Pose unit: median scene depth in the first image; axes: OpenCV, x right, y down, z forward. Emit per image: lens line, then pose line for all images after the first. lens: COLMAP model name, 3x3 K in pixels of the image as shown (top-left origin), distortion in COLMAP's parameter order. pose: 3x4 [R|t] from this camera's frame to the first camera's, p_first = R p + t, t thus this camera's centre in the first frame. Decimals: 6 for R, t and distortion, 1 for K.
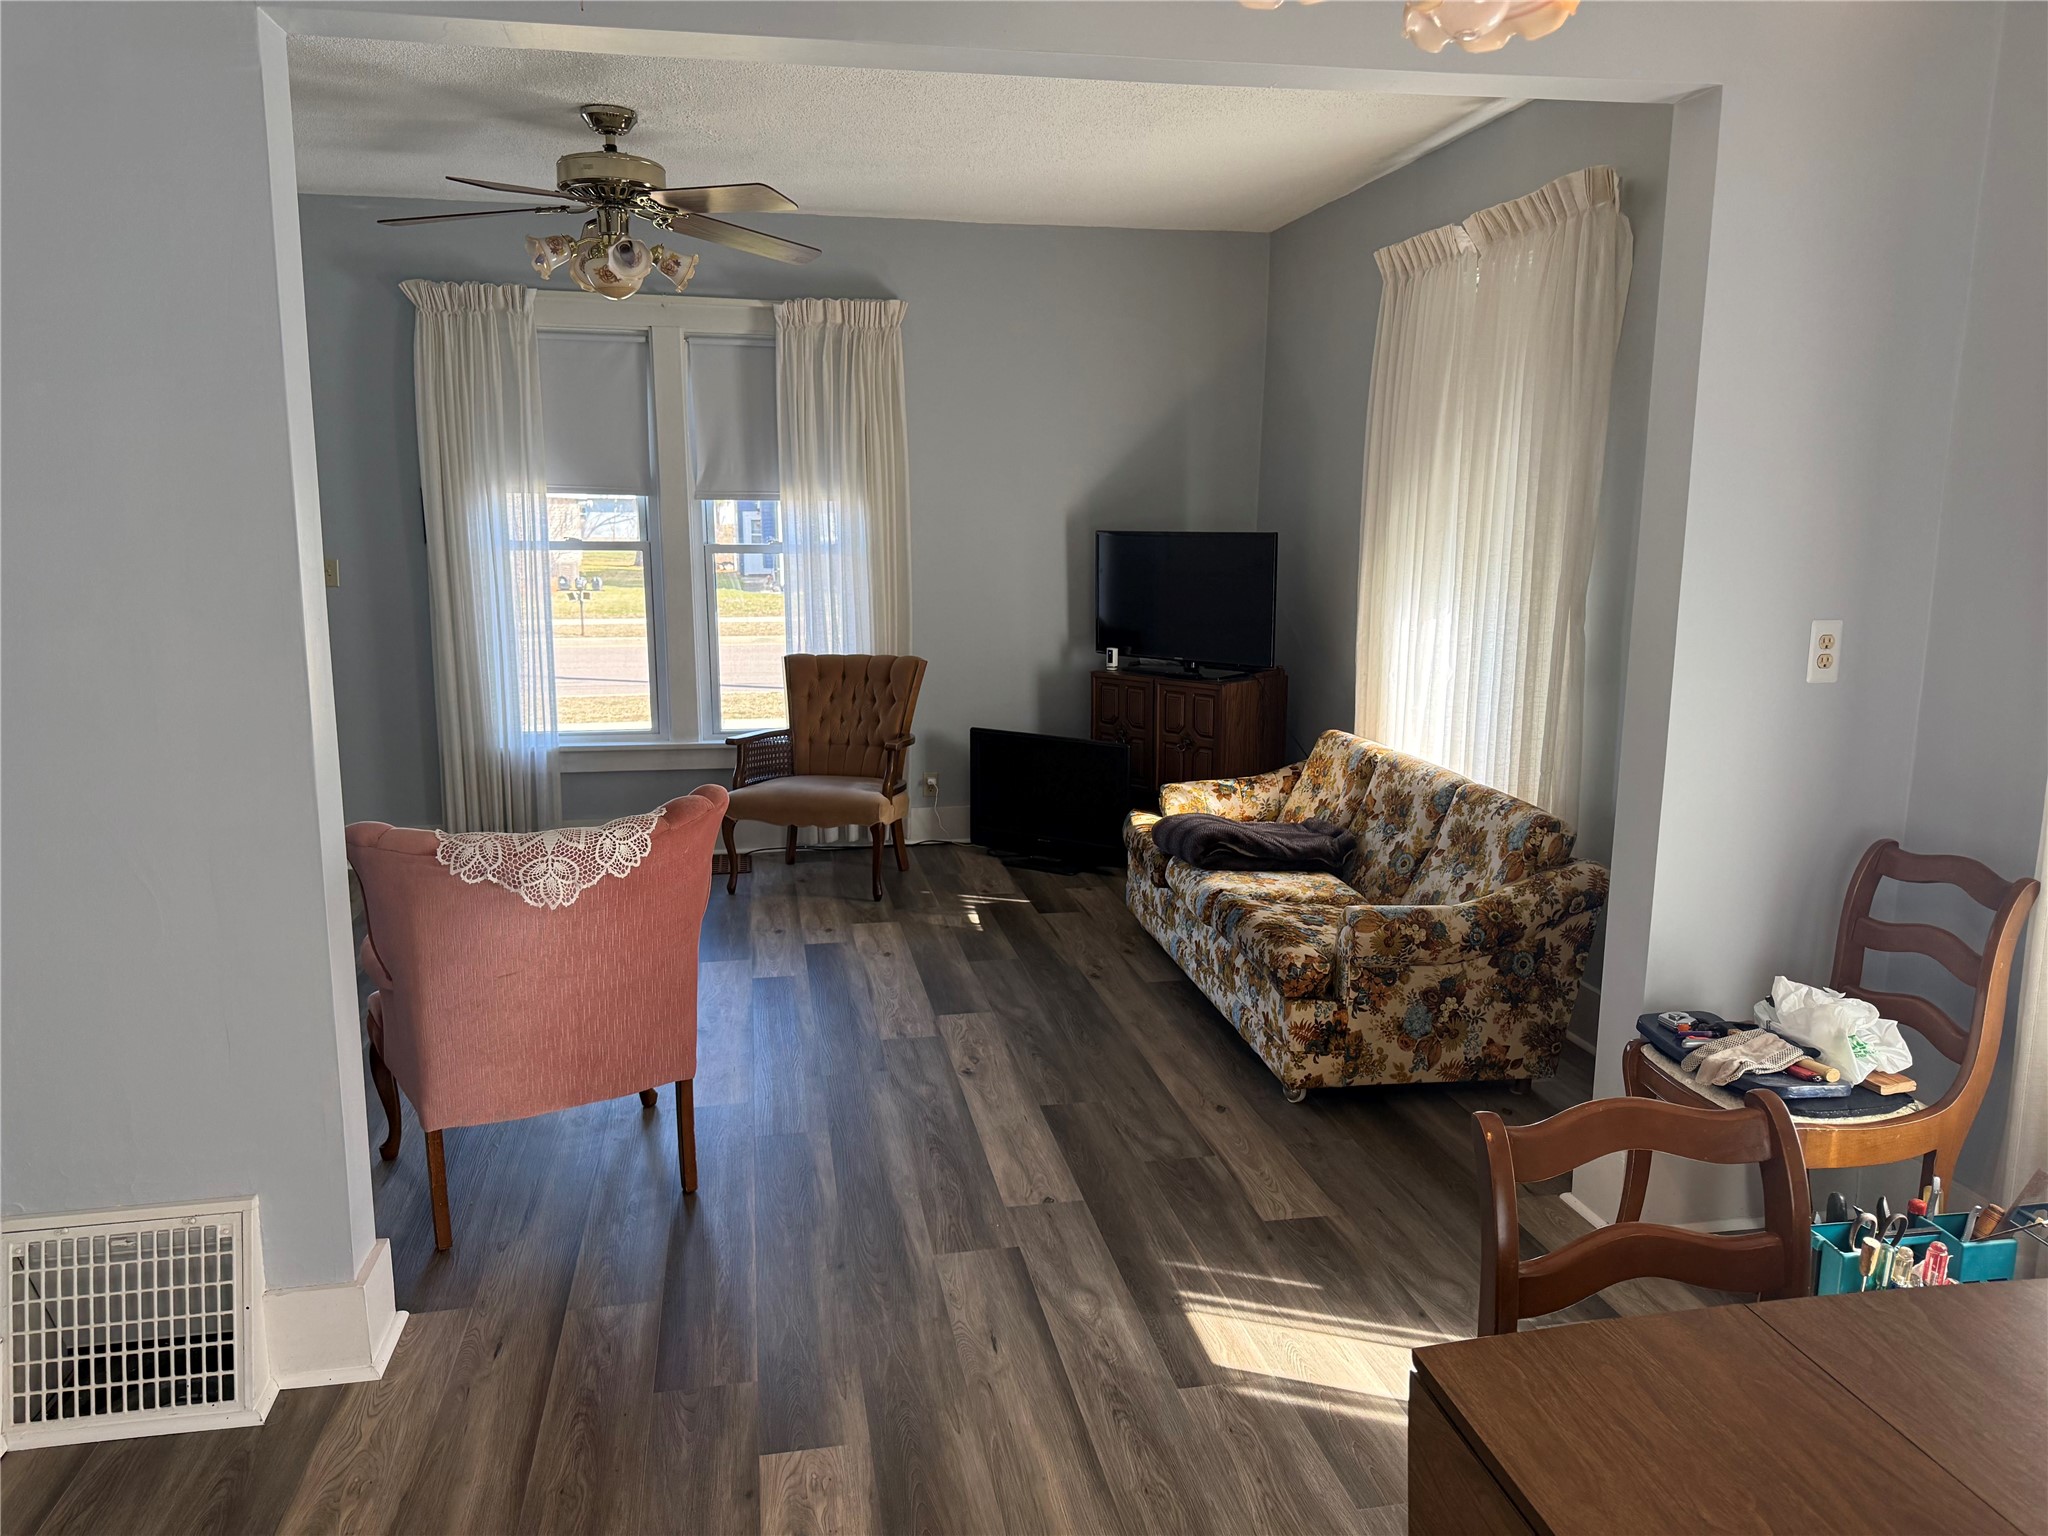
lens RADIAL K [[1435.7, 0, 1024.0], [0, 1435.7, 768.0], [0, 0, 1]] dist [0.041374, -0.000137]
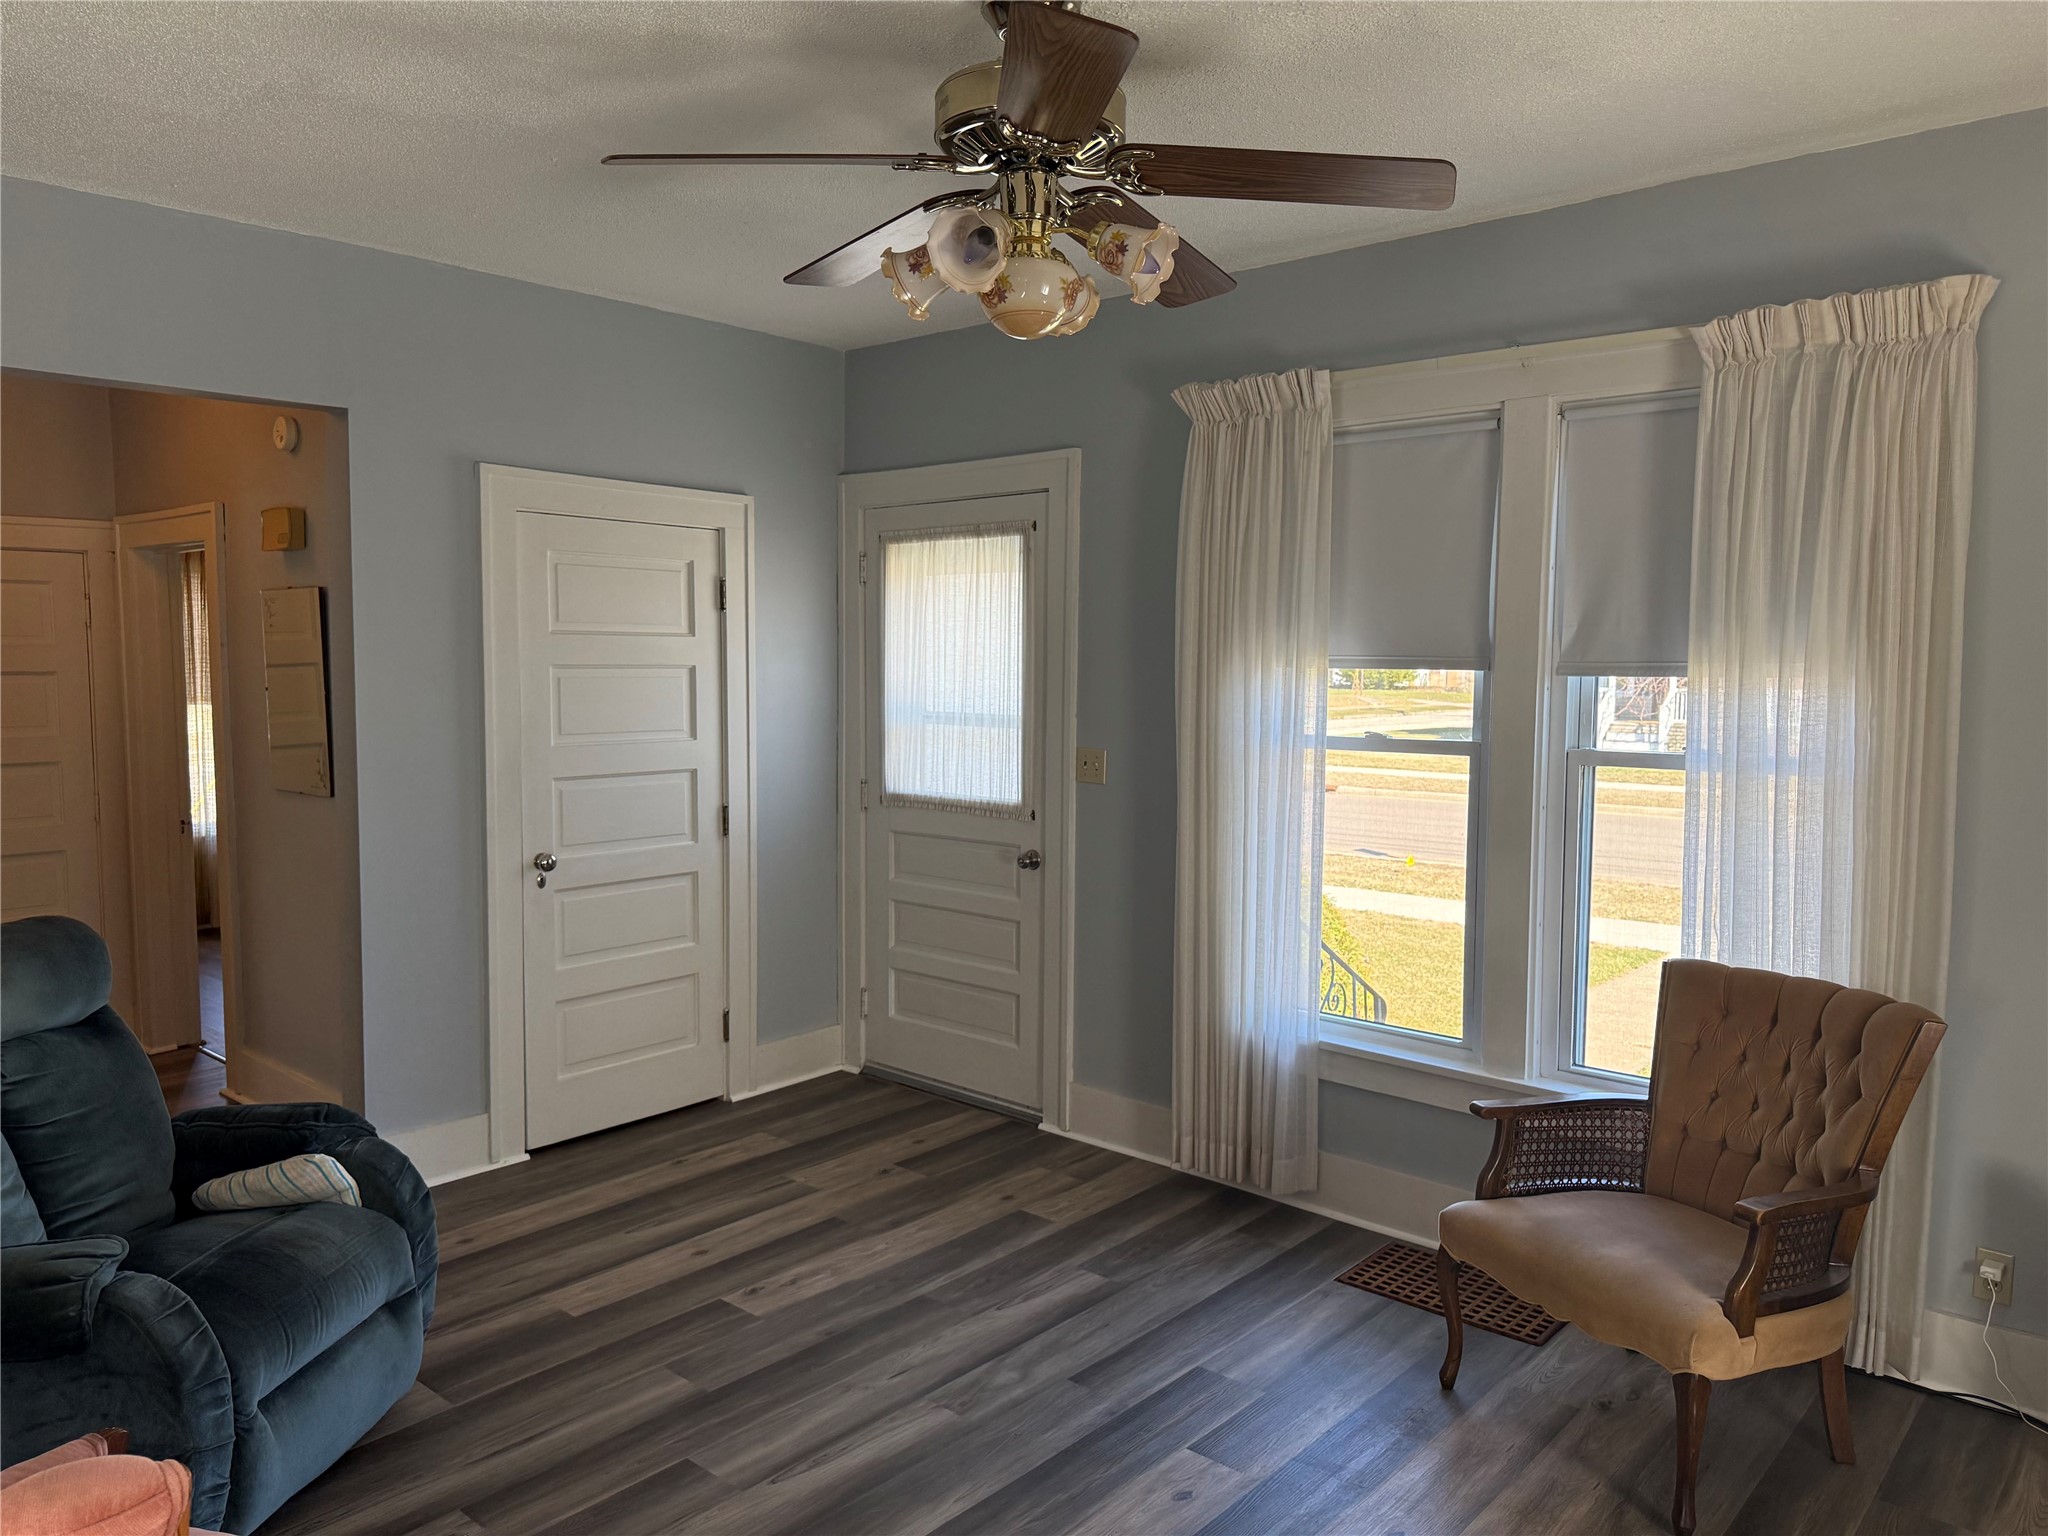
lens RADIAL K [[1456.3, 0, 1024.0], [0, 1456.3, 768.0], [0, 0, 1]] dist [0.024374, -0.001799]
pose [[0.608880, 0.062240, -0.790817, 0.122863], [-0.133198, 0.990785, -0.024576, -0.107842], [0.782000, 0.120299, 0.611559, 0.477730]]
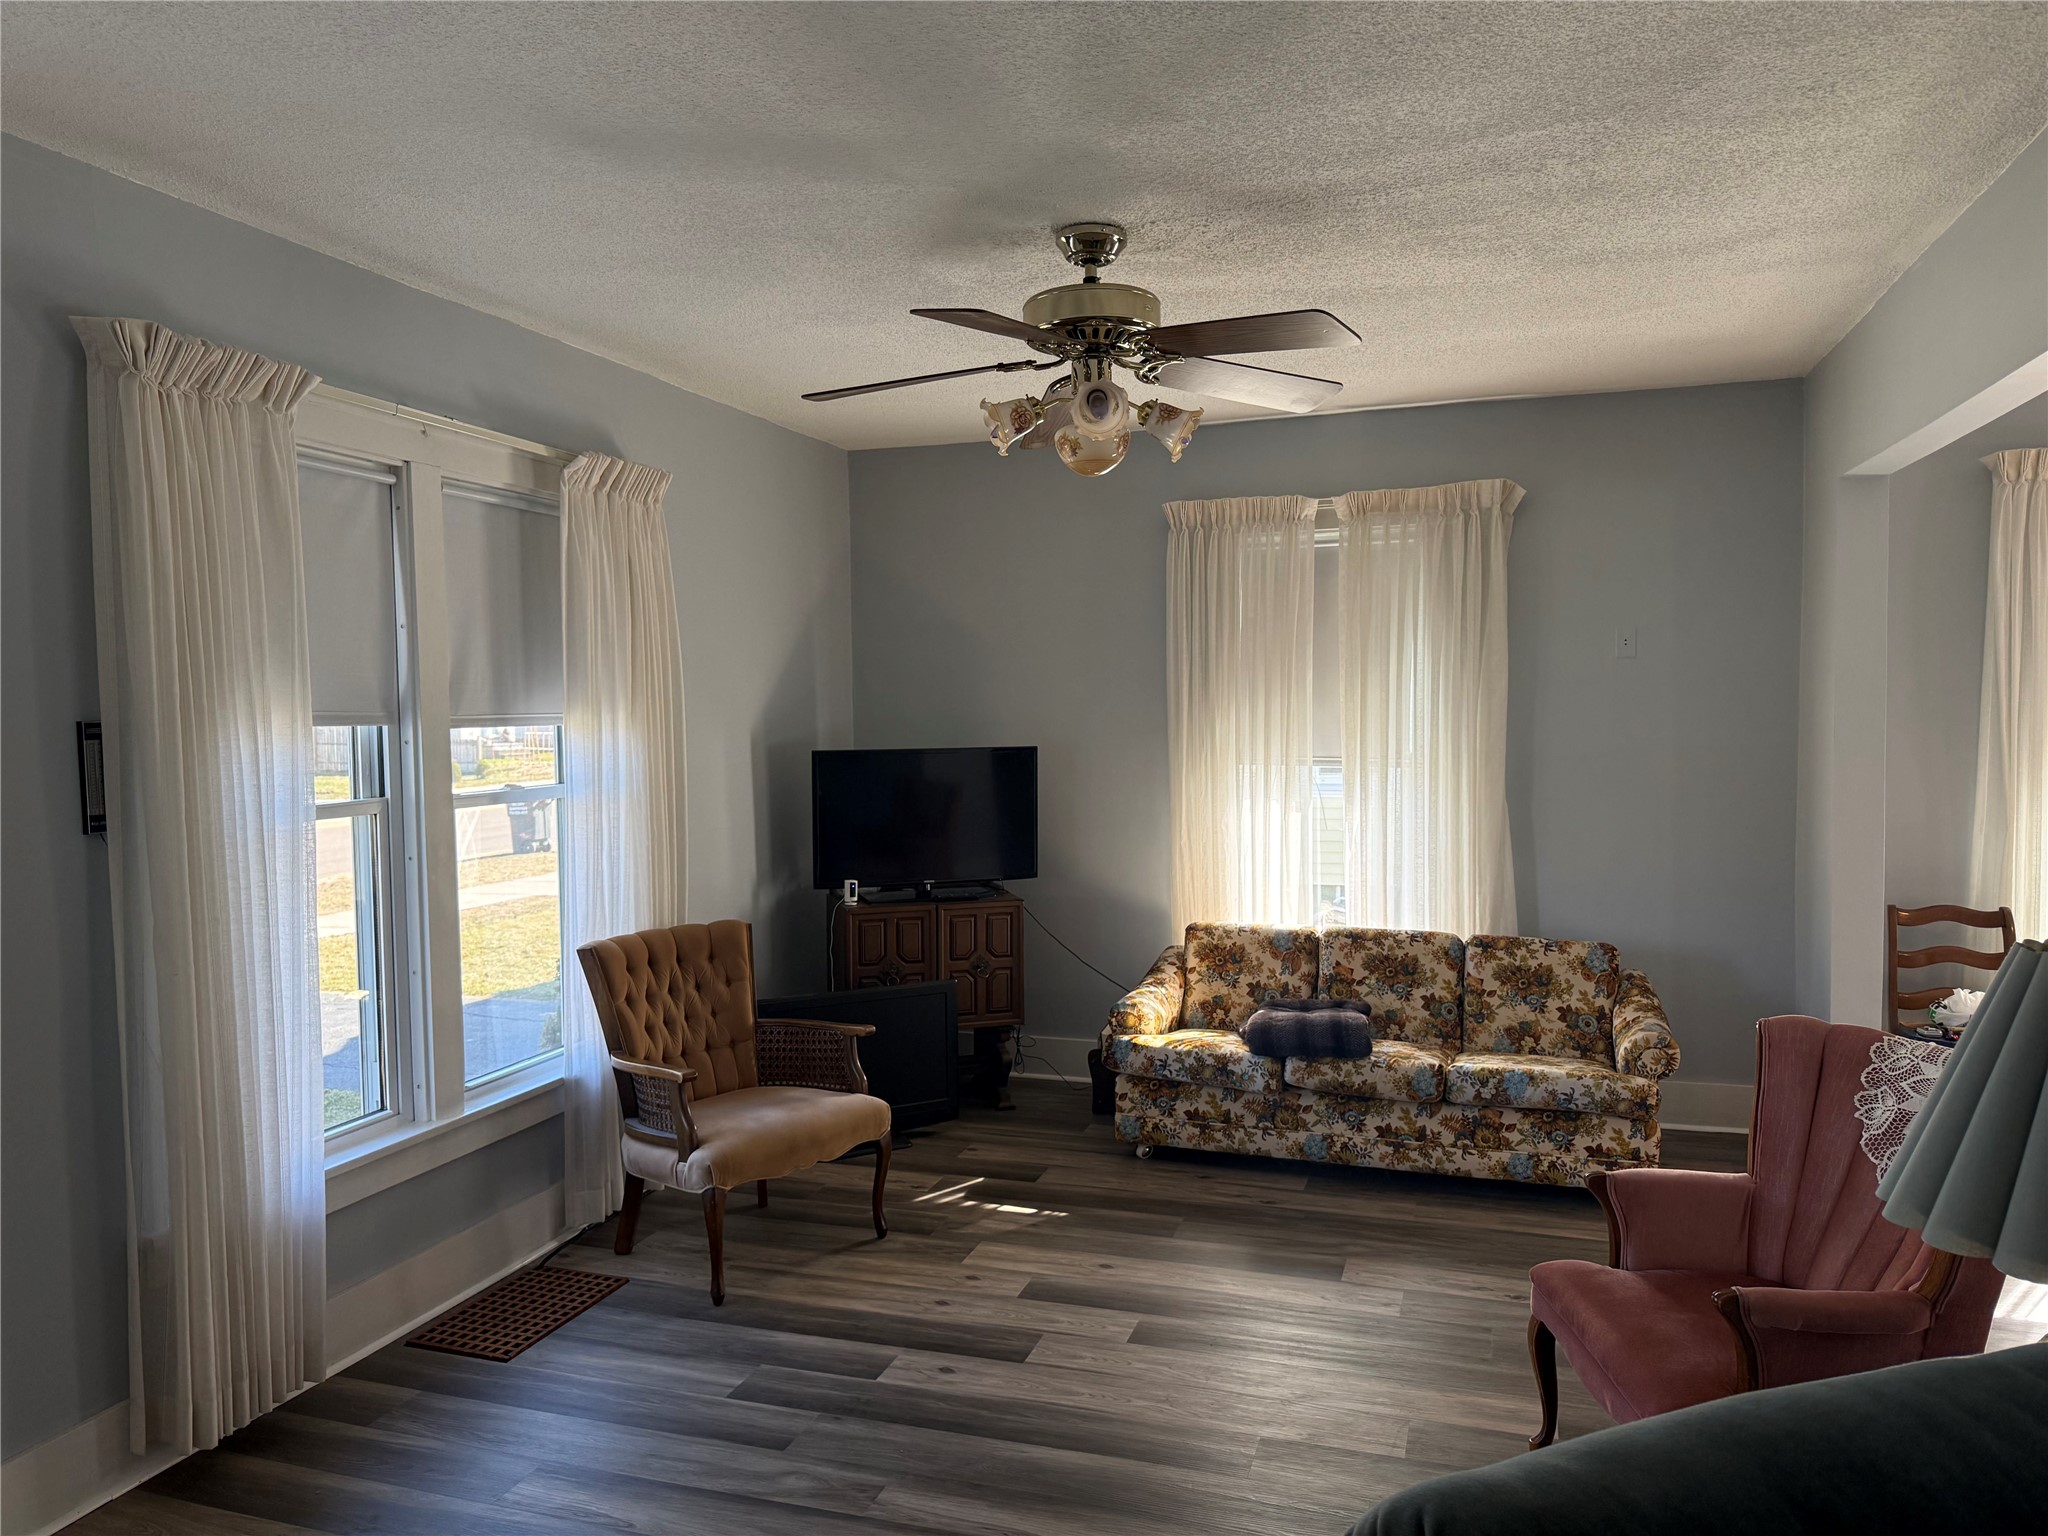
lens RADIAL K [[1435.7, 0, 1024.0], [0, 1435.7, 768.0], [0, 0, 1]] dist [0.041374, -0.000137]
pose [[0.498154, -0.048584, 0.865726, -0.671561], [0.169057, 0.984710, -0.042017, -0.101133], [-0.850448, 0.167288, 0.498751, 0.480169]]
